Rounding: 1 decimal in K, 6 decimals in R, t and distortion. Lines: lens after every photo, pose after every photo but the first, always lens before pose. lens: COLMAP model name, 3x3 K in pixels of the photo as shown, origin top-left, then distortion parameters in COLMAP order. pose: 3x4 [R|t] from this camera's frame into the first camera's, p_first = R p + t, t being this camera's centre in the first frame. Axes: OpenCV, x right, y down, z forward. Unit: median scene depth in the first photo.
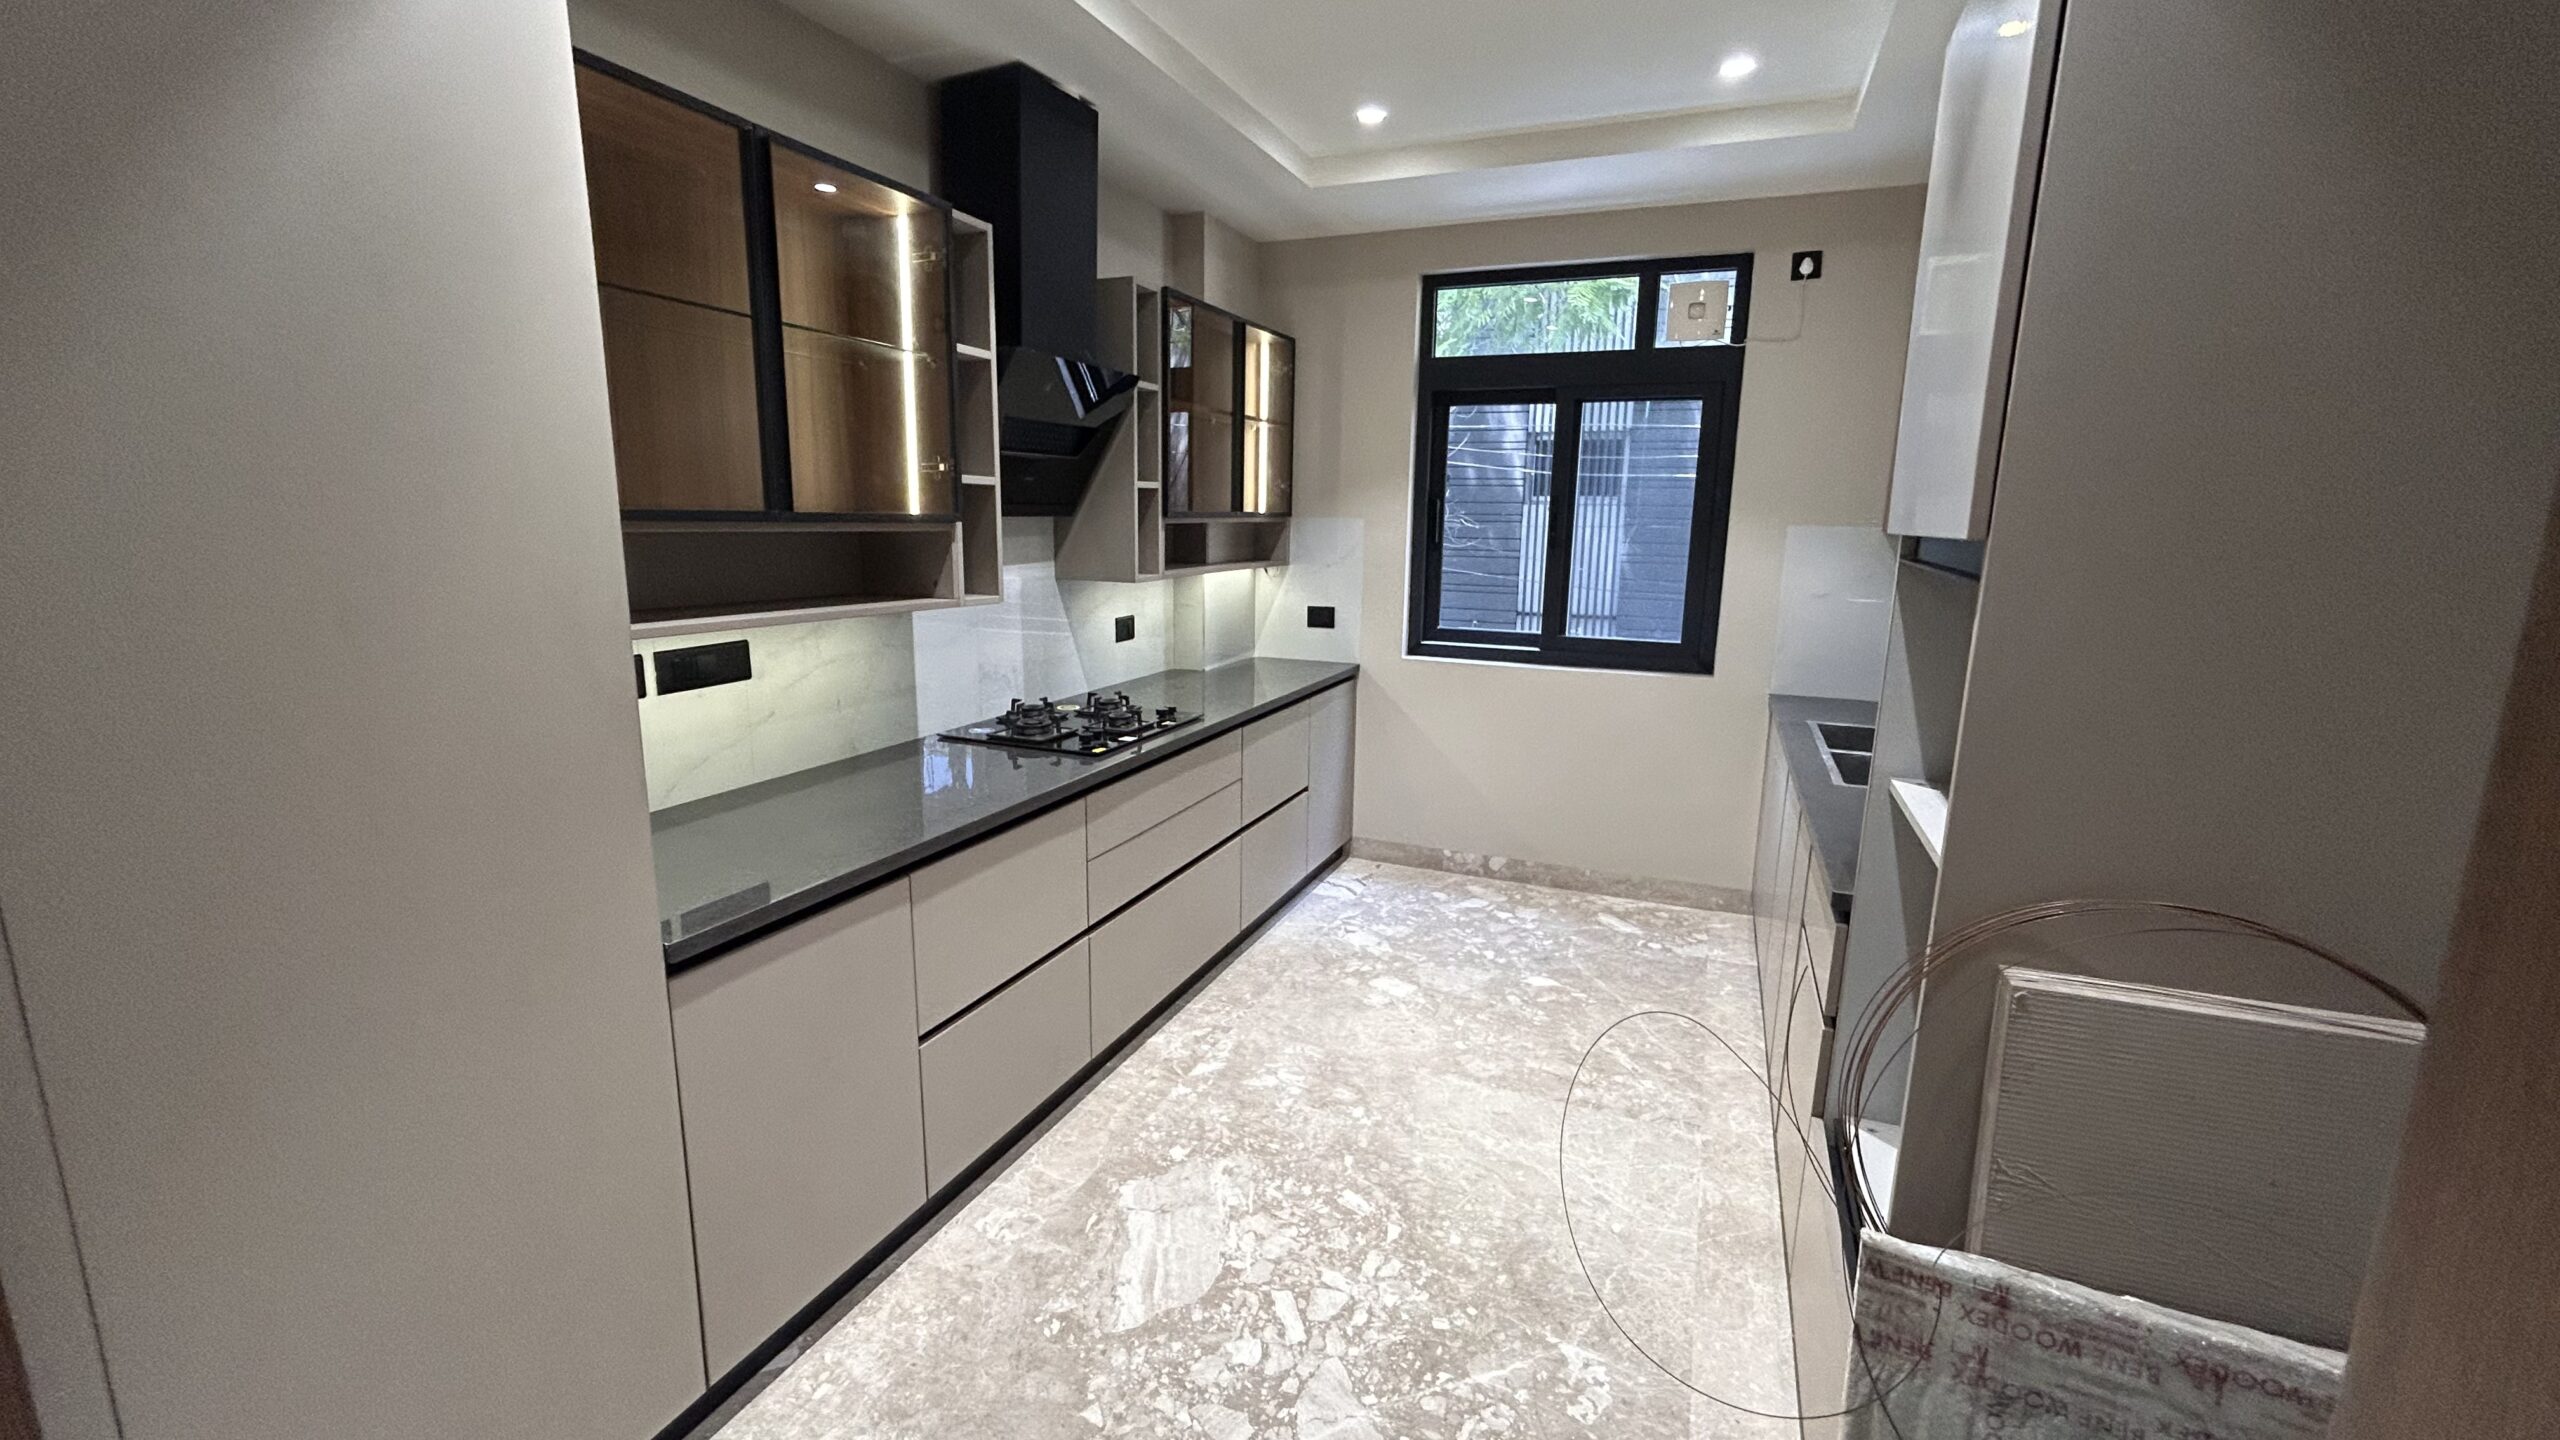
lens RADIAL K [[1041.3, 0, 1278.8], [0, 1041.3, 715.2], [0, 0, 1]] dist [0.001794, 0.001395]
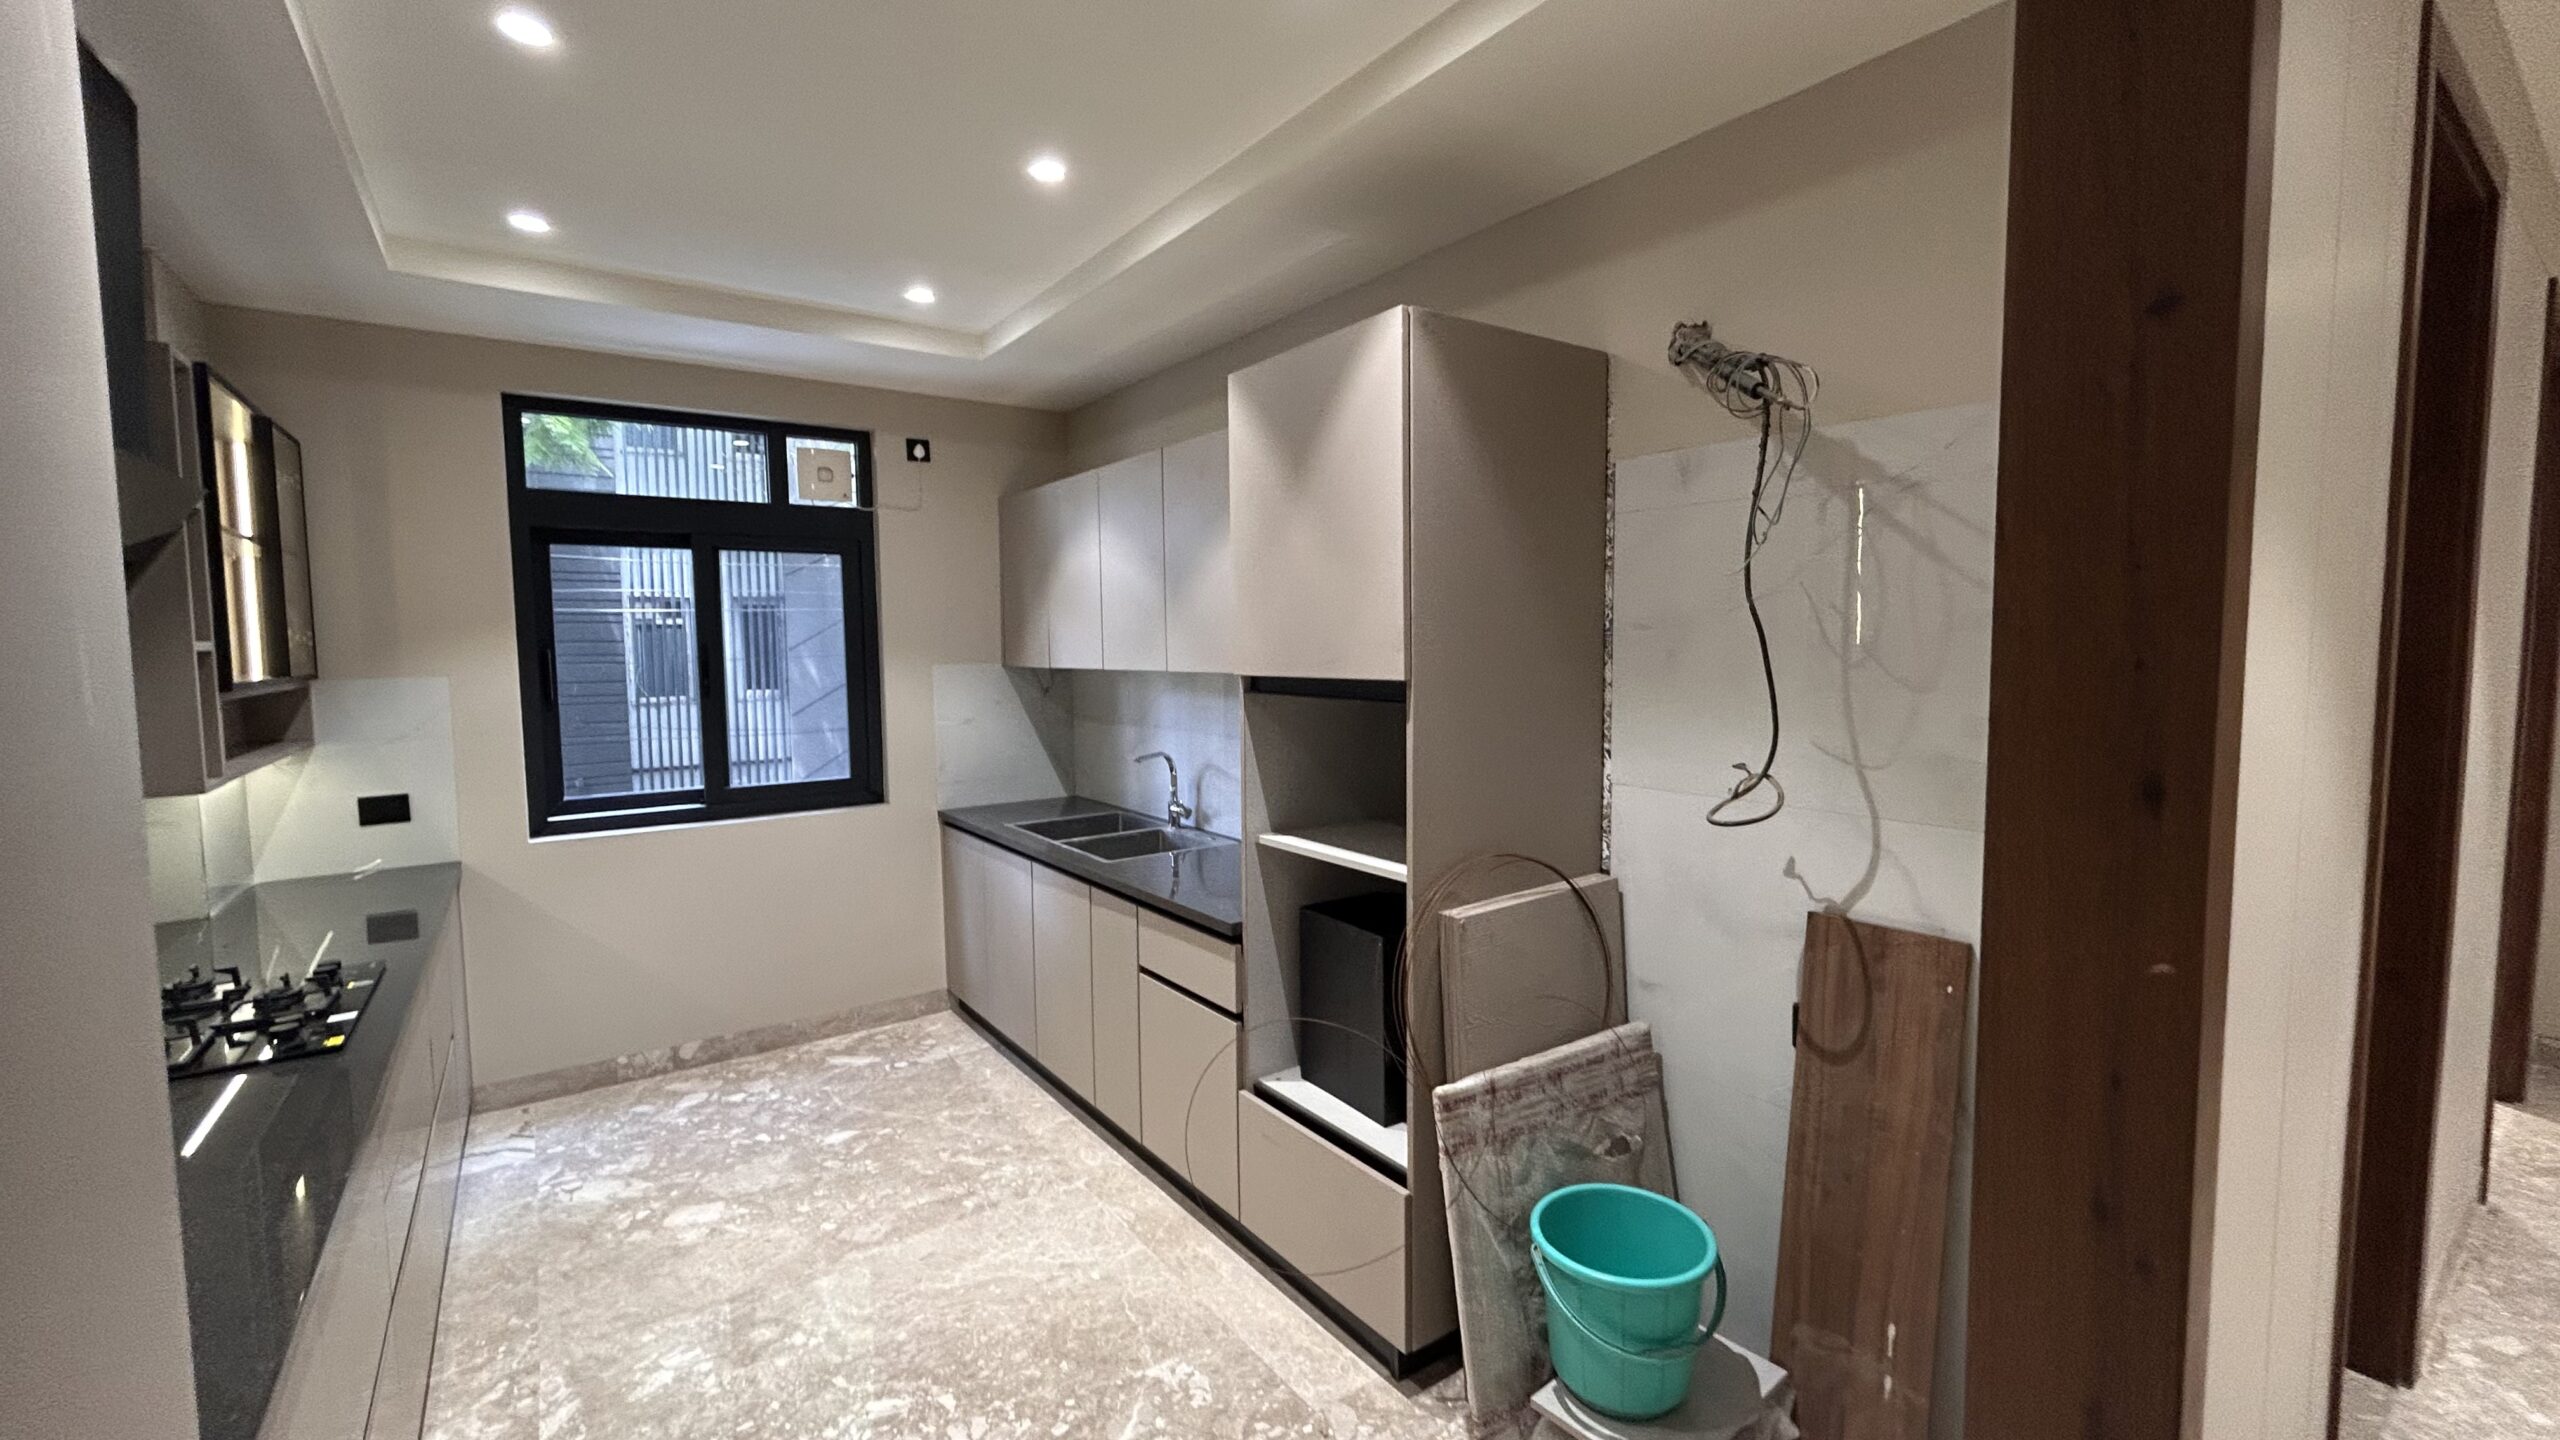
lens RADIAL K [[1041.3, 0, 1276.5], [0, 1041.3, 717.1], [0, 0, 1]] dist [0.001794, 0.001395]
pose [[0.522610, -0.084643, 0.848360, -0.318301], [0.184692, 0.982671, -0.015731, -0.037655], [-0.832327, 0.164907, 0.529186, 0.079785]]
